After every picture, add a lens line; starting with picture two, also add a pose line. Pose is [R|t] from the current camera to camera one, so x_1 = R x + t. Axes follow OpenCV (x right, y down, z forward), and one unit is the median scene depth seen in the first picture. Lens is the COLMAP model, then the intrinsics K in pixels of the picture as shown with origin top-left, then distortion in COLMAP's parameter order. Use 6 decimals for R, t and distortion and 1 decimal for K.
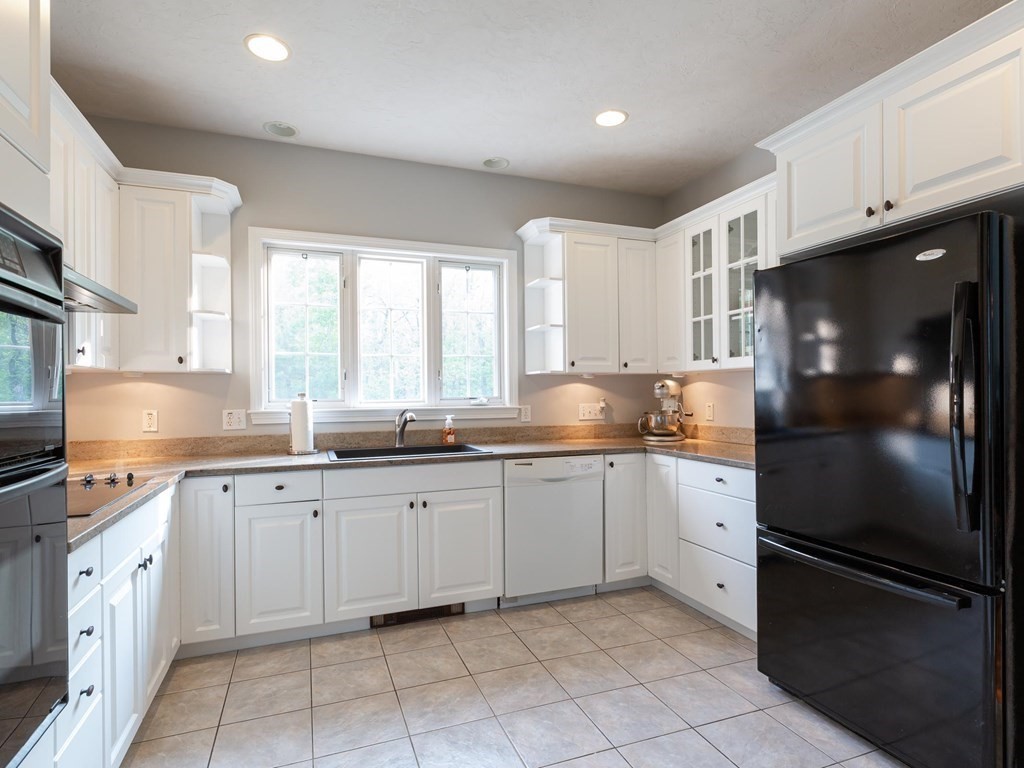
lens RADIAL K [[528.5, 0, 510.4], [0, 528.5, 387.3], [0, 0, 1]] dist [0.004762, -0.002730]
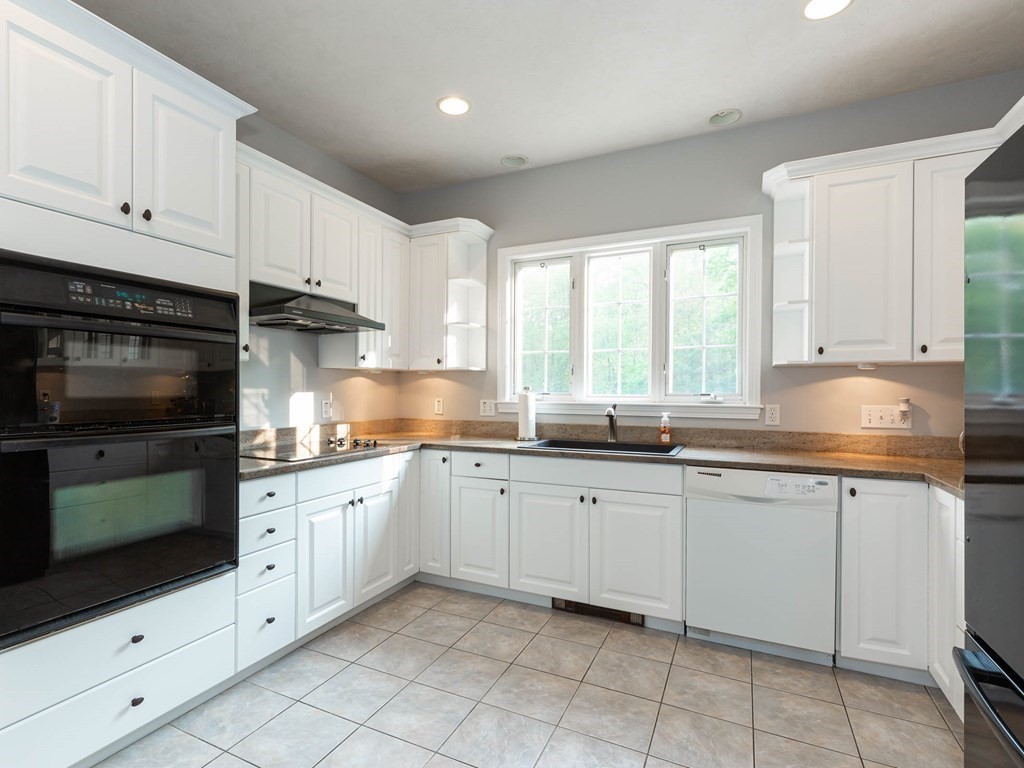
lens RADIAL K [[528.5, 0, 513.2], [0, 528.5, 385.6], [0, 0, 1]] dist [0.004762, -0.002730]
pose [[0.683065, 0.006394, -0.730330, 0.421217], [-0.001393, 0.999971, 0.007453, -0.000338], [0.730356, -0.004074, 0.683054, 0.200337]]
